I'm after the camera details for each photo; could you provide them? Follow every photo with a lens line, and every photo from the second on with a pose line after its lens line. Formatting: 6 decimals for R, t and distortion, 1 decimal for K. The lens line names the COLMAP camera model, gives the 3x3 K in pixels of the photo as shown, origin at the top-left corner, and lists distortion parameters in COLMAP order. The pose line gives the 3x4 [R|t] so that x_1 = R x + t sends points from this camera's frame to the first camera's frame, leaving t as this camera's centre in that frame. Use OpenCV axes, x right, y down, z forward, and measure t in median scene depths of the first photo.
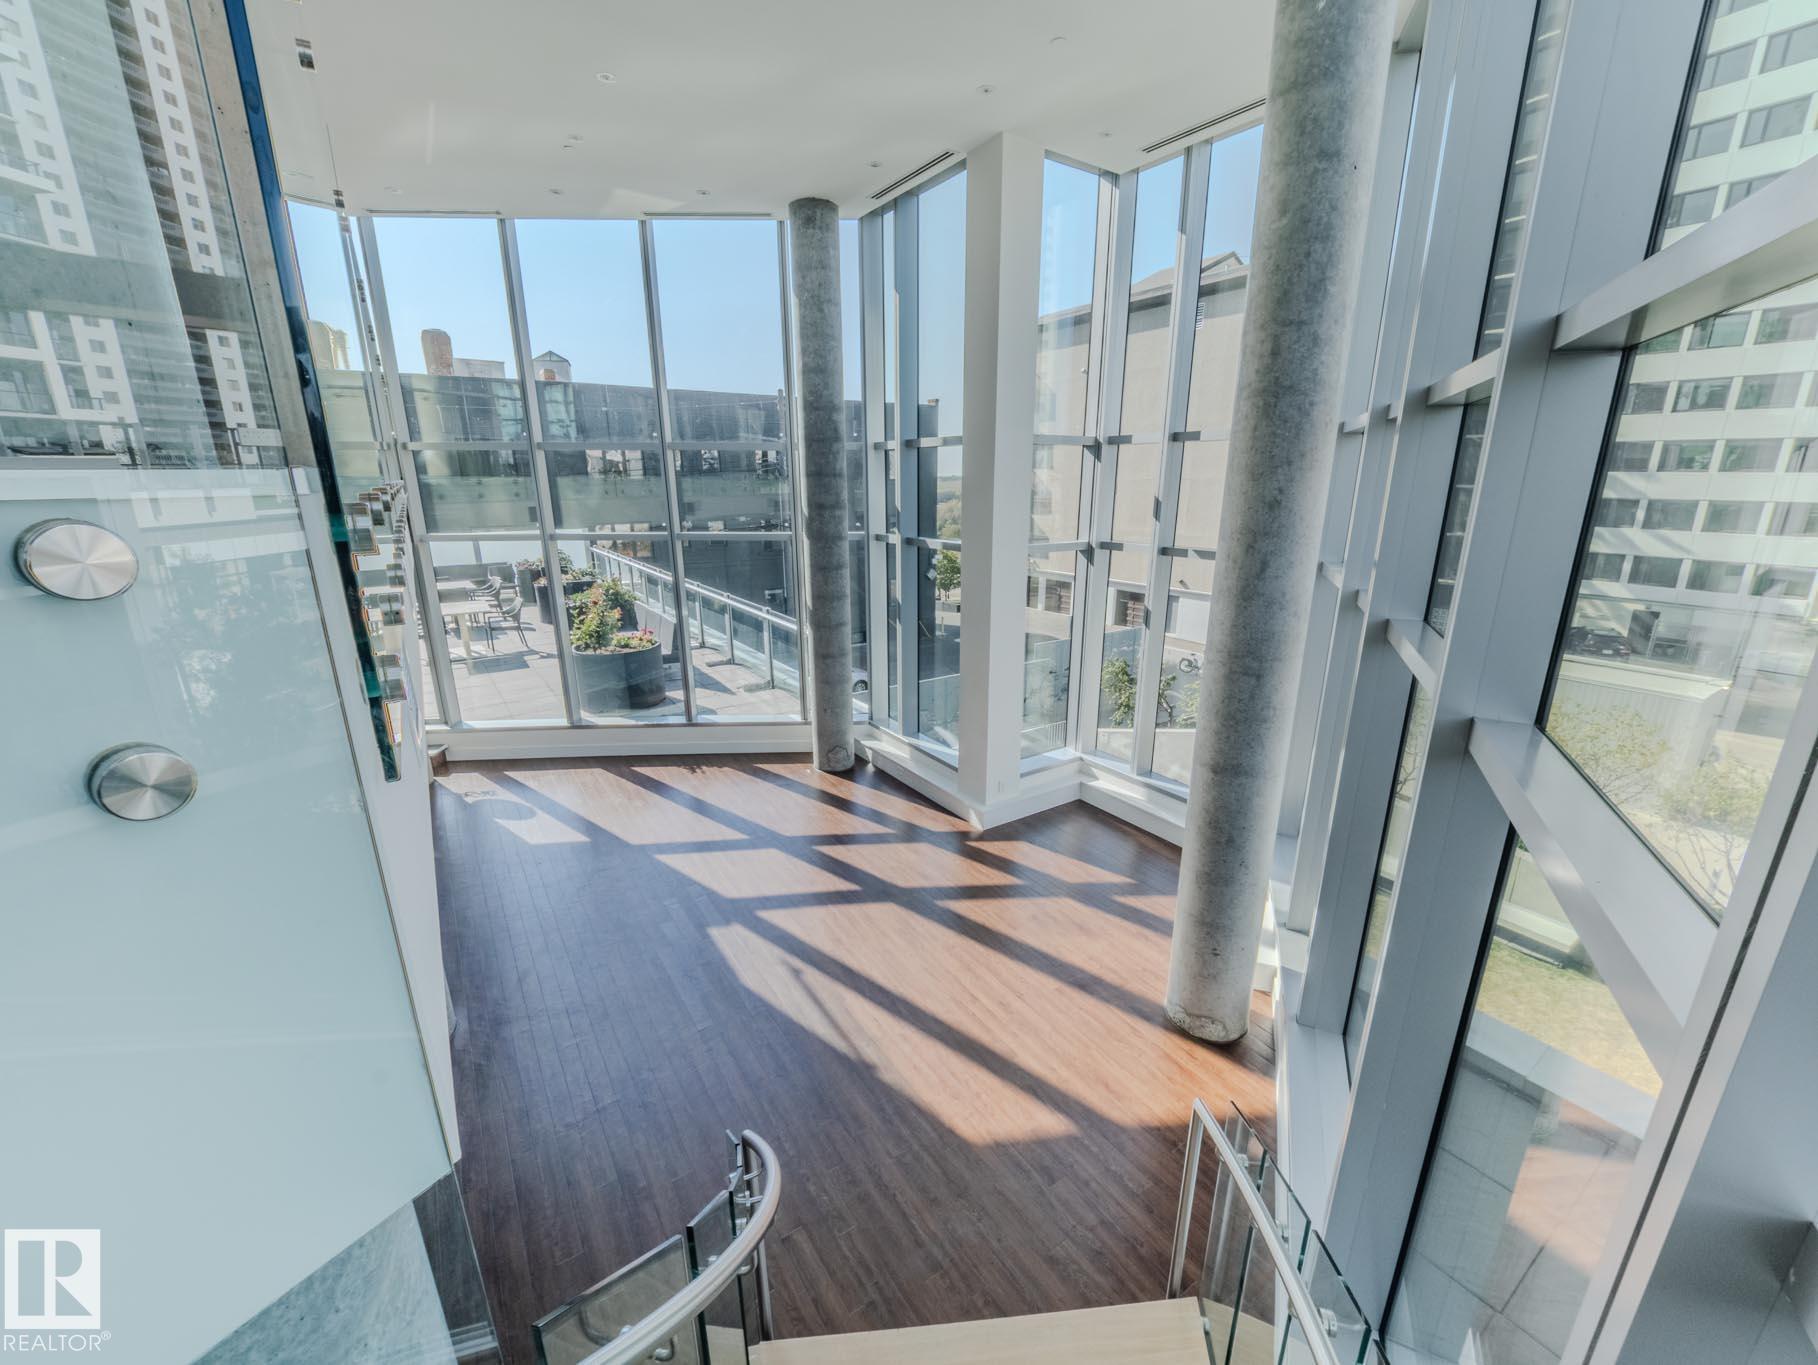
lens RADIAL K [[746.5, 0, 906.0], [0, 746.5, 689.7], [0, 0, 1]] dist [-0.001621, -0.000500]
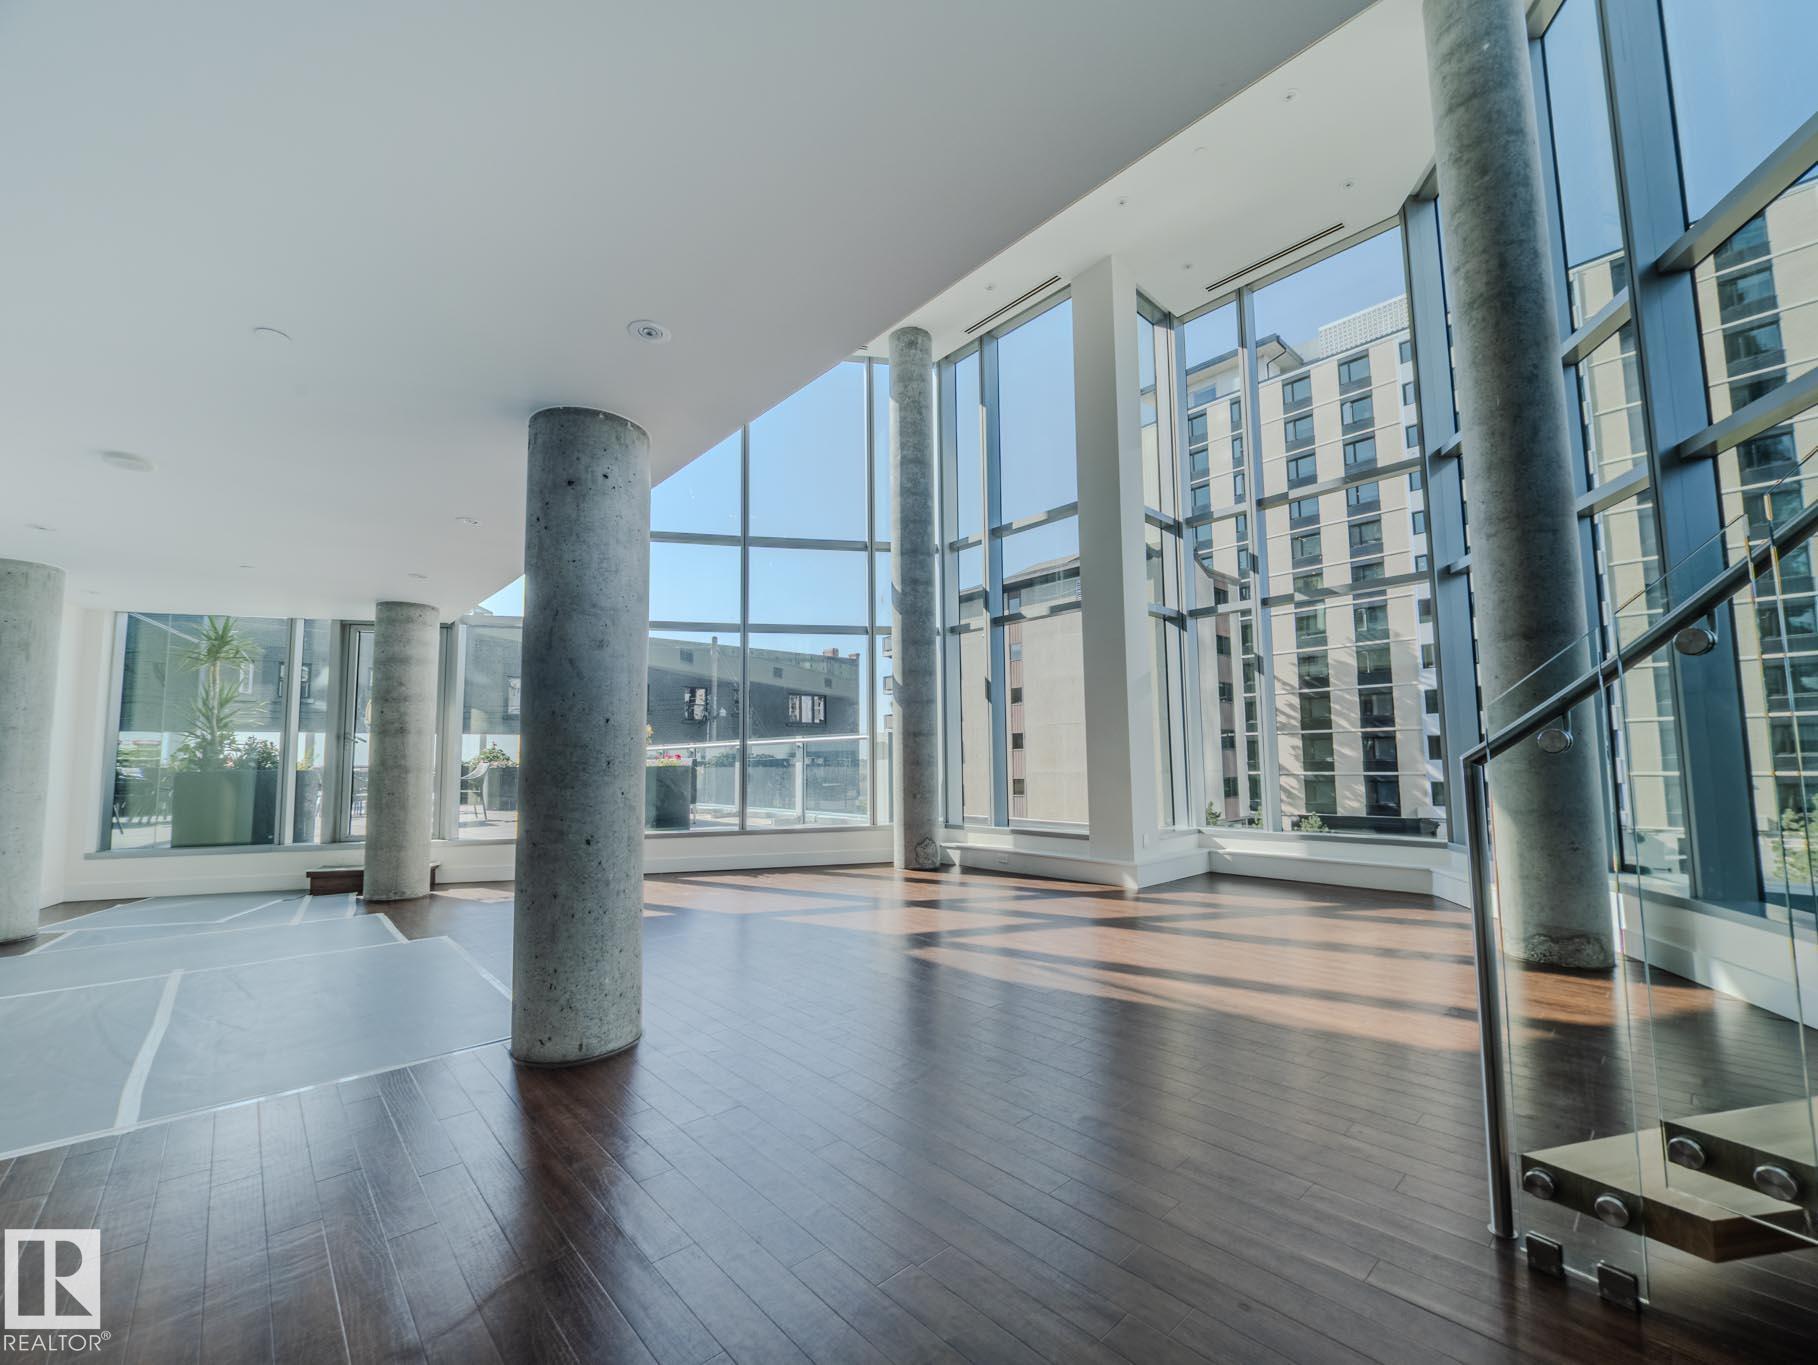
lens RADIAL K [[746.5, 0, 906.0], [0, 746.5, 689.7], [0, 0, 1]] dist [-0.001621, -0.000500]
pose [[0.988169, 0.009735, 0.153060, -0.474127], [0.046929, 0.930924, -0.362185, 0.430759], [-0.146014, 0.365083, 0.919453, 0.216423]]
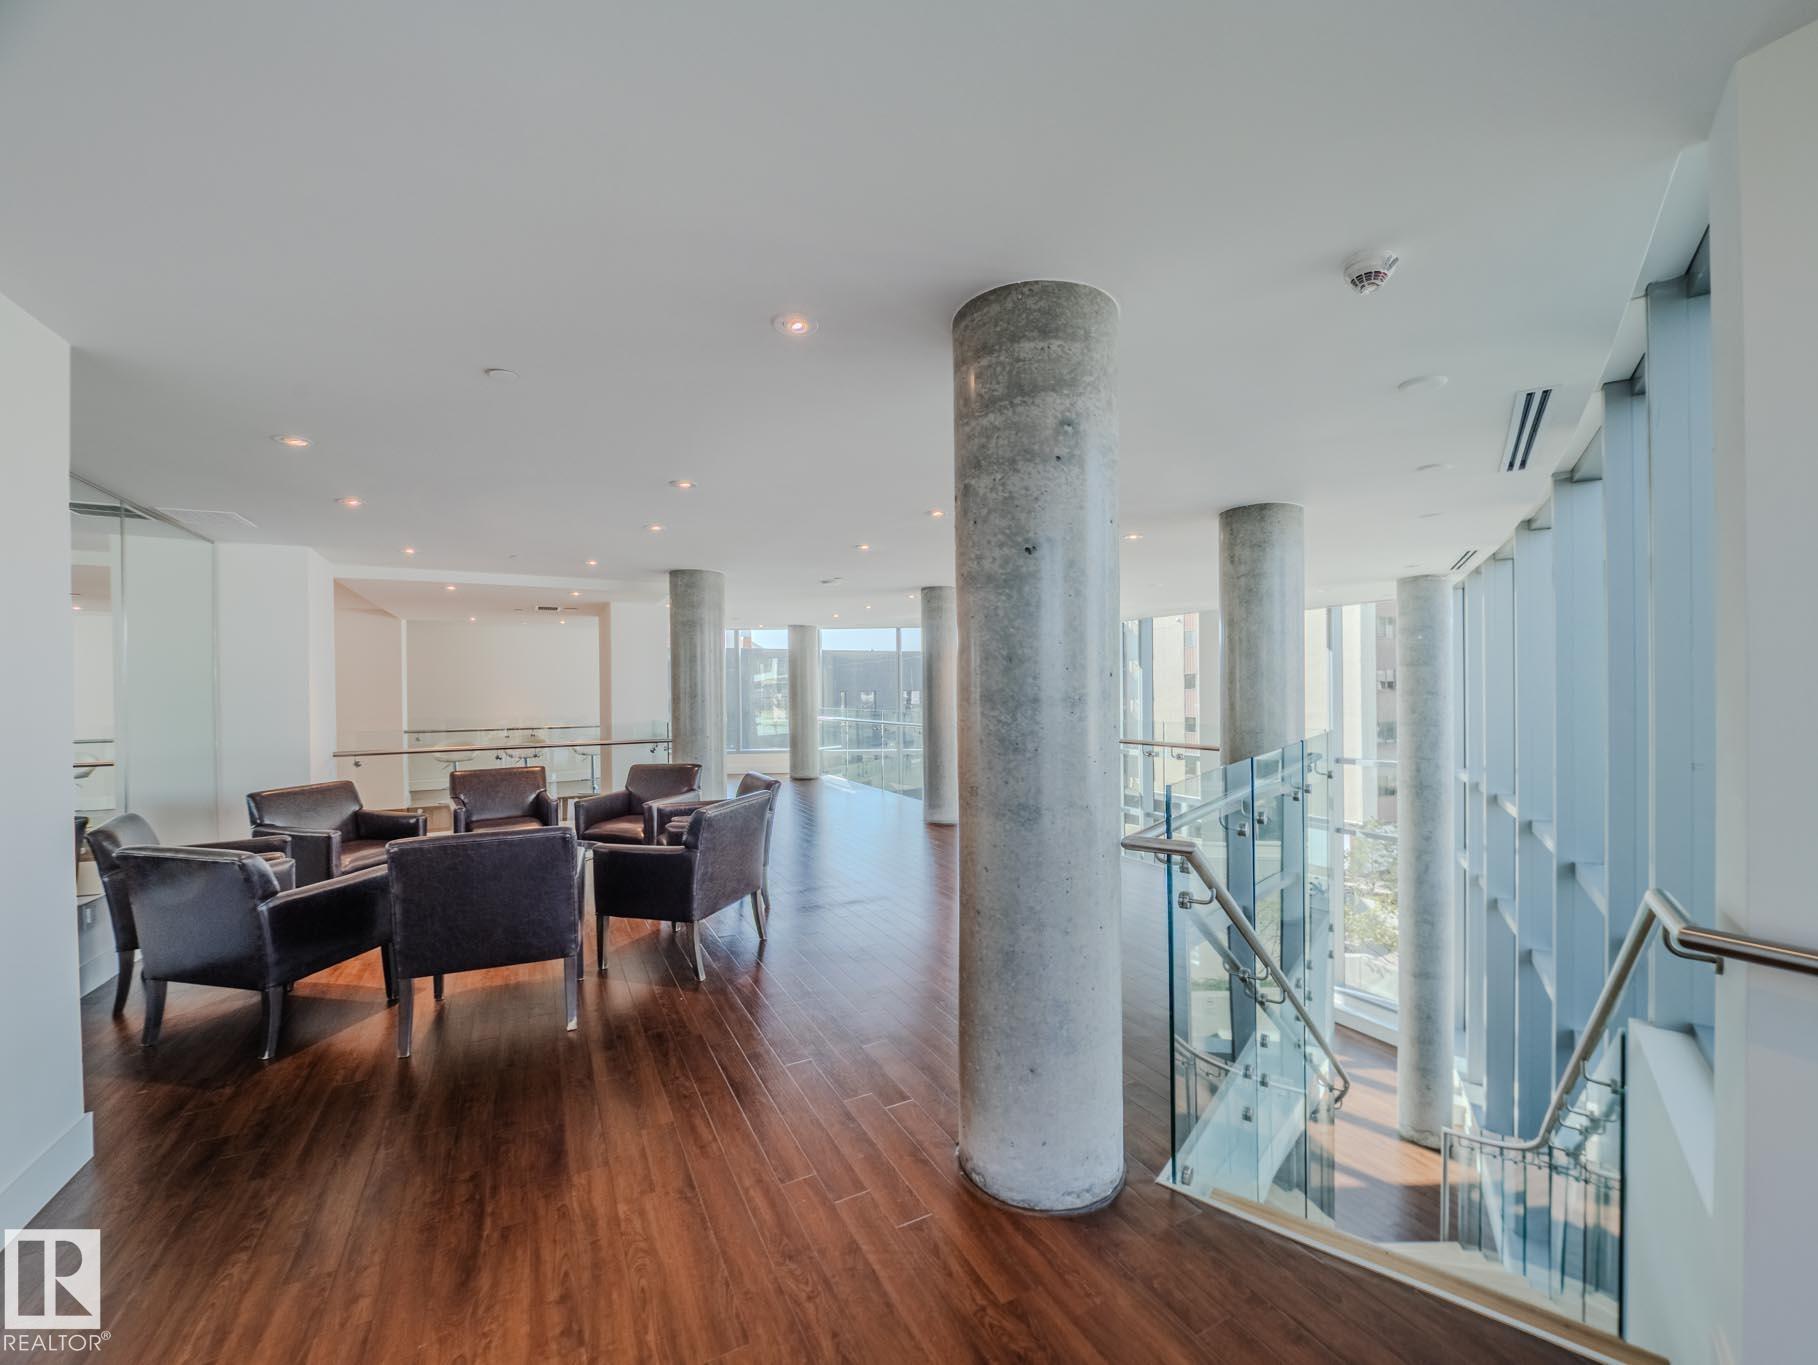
lens RADIAL K [[746.5, 0, 906.0], [0, 746.5, 689.7], [0, 0, 1]] dist [-0.001621, -0.000500]
pose [[0.994654, -0.002709, -0.103226, -0.579868], [-0.025686, 0.961745, -0.272740, -0.033210], [0.100016, 0.273934, 0.956534, -0.980627]]
